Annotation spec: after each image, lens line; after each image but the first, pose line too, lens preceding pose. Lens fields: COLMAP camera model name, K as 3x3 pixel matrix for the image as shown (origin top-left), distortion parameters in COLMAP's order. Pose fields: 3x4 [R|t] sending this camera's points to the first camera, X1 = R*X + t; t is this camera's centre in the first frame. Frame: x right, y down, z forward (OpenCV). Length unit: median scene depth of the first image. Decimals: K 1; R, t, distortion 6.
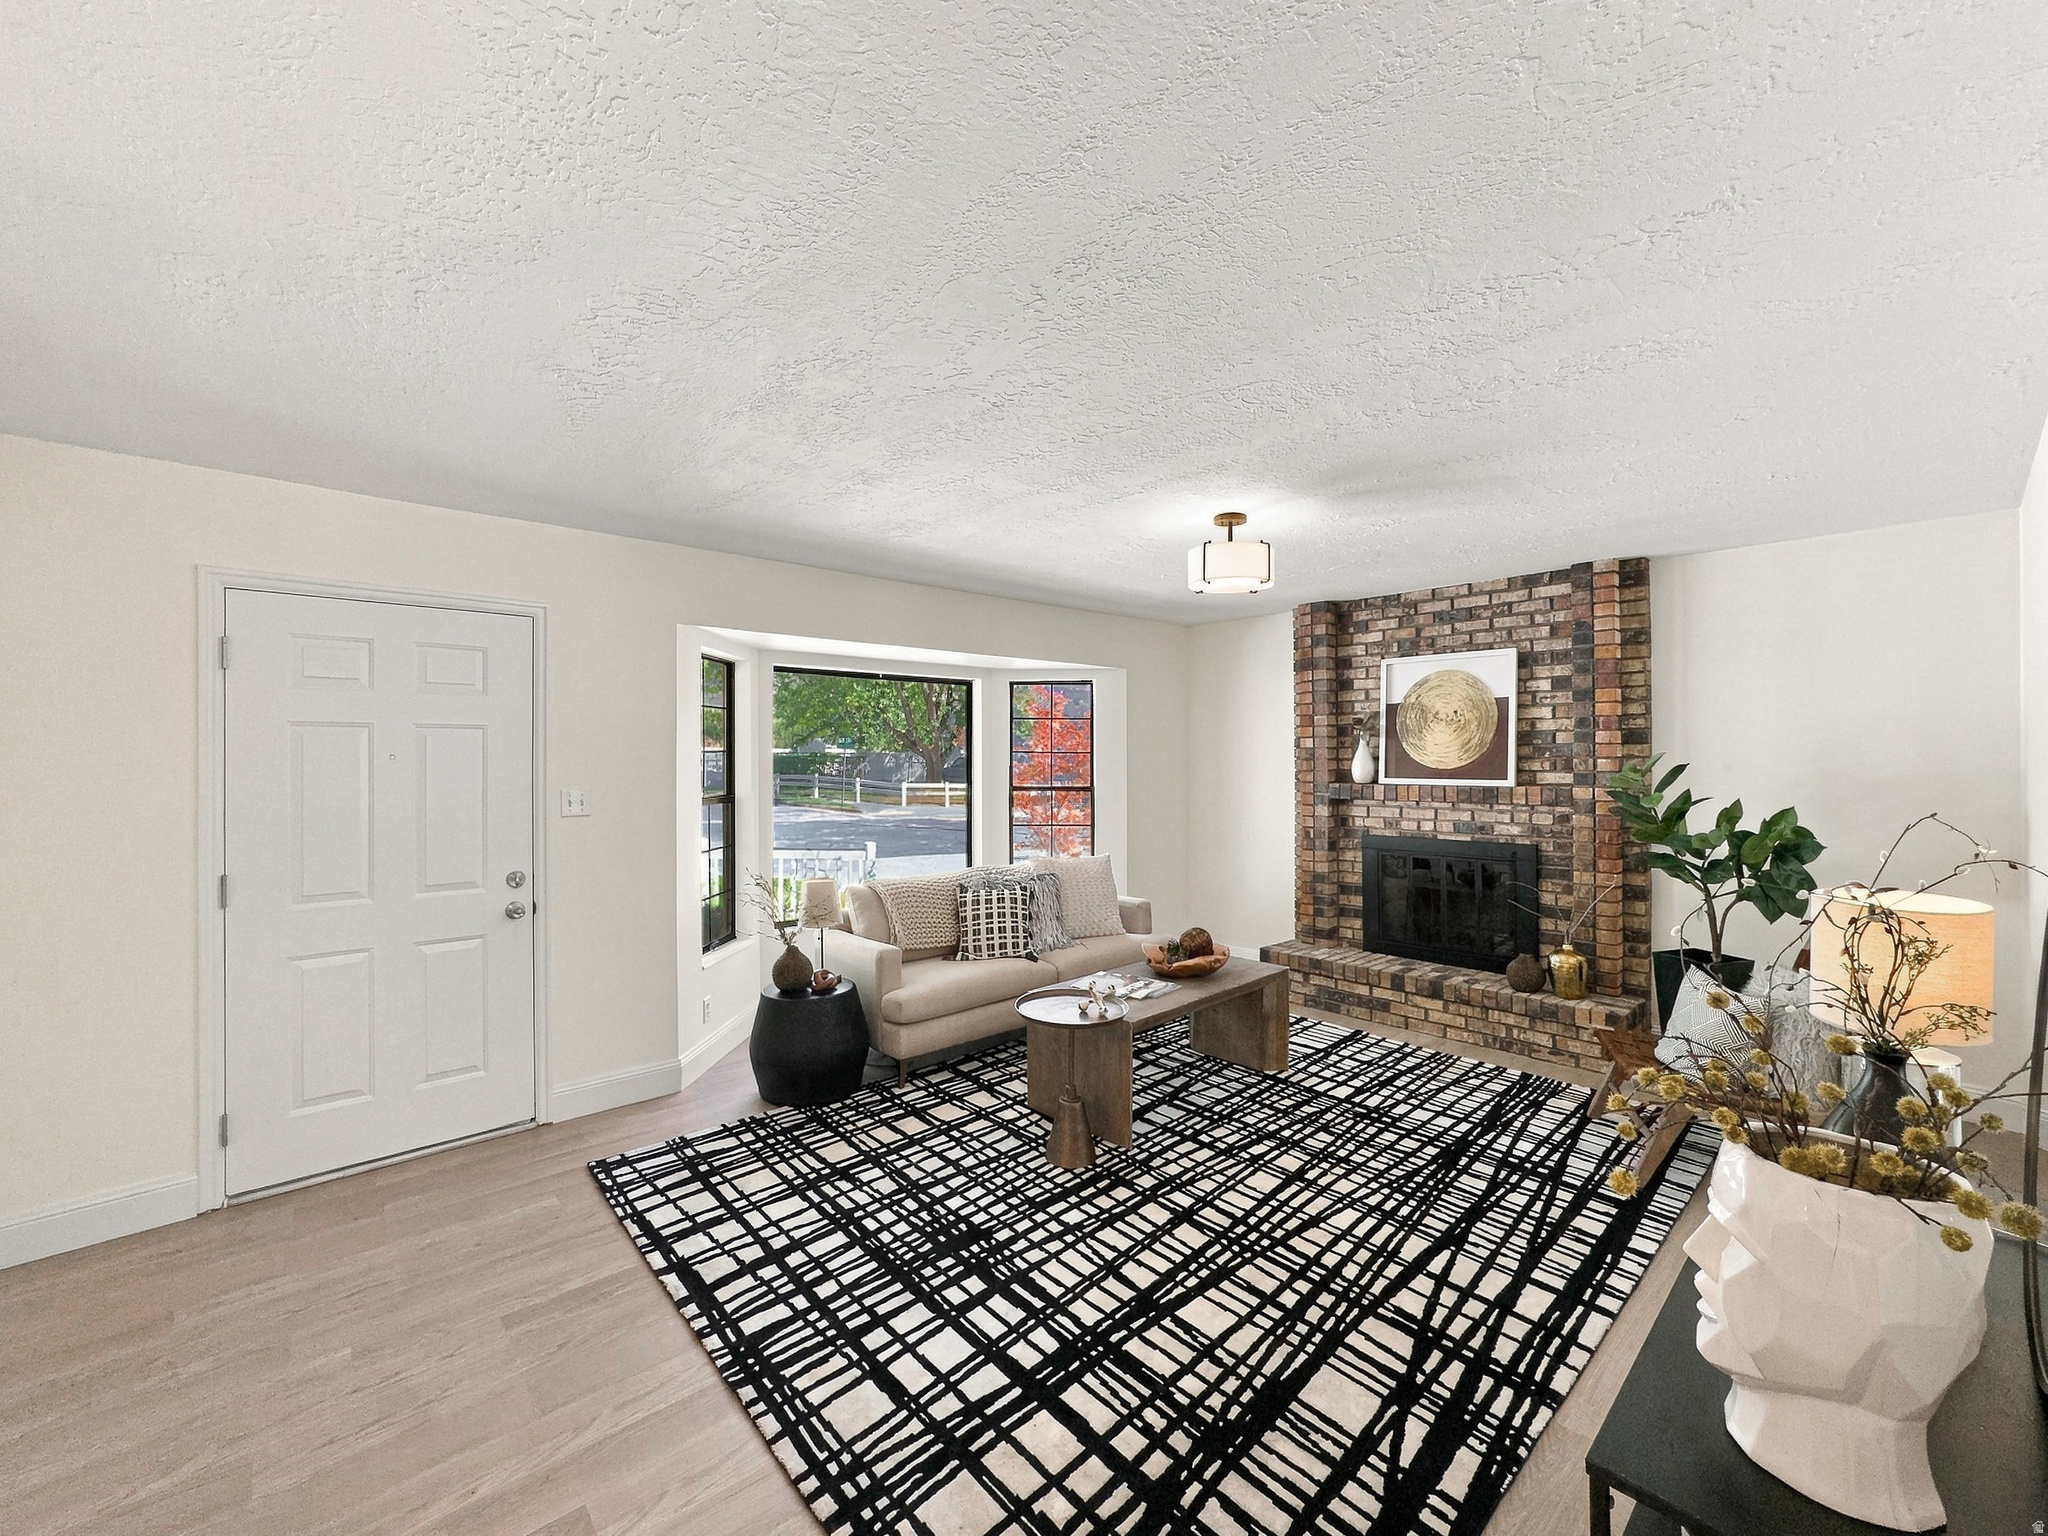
lens RADIAL K [[816.1, 0, 1011.5], [0, 816.1, 761.4], [0, 0, 1]] dist [0.000542, 0.000255]
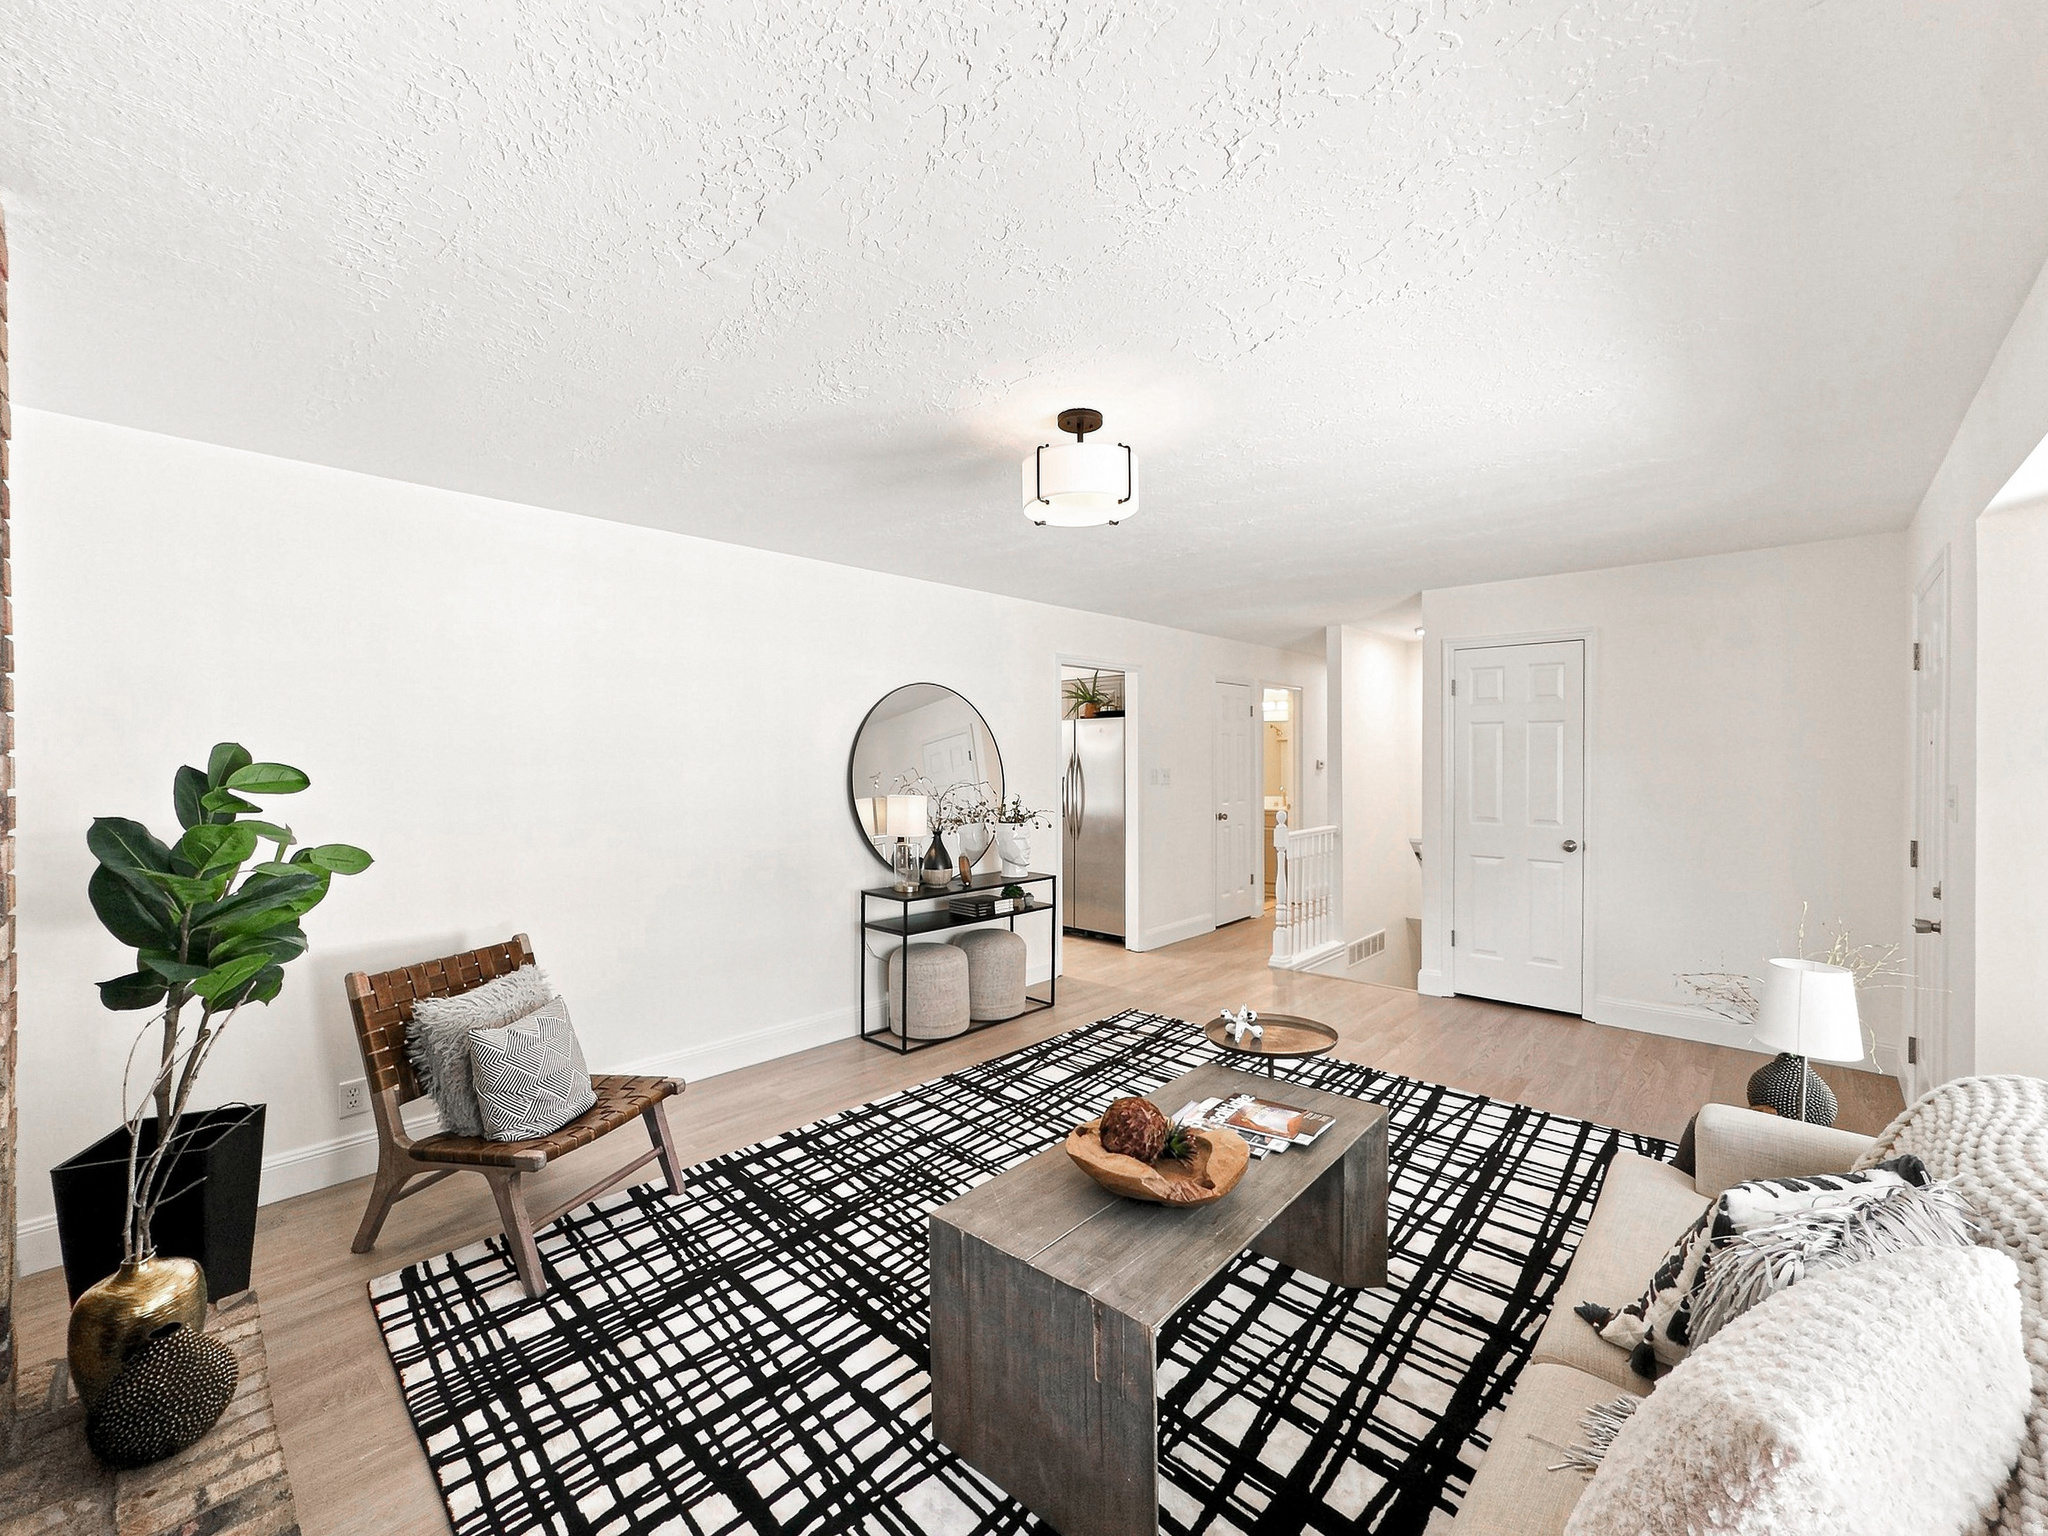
lens RADIAL K [[816.1, 0, 1029.2], [0, 816.1, 761.6], [0, 0, 1]] dist [0.000542, 0.000255]
pose [[-0.993677, 0.004744, -0.112180, 0.491638], [0.003281, 0.999907, 0.013222, 0.000826], [0.112232, 0.012770, -0.993600, 2.126918]]
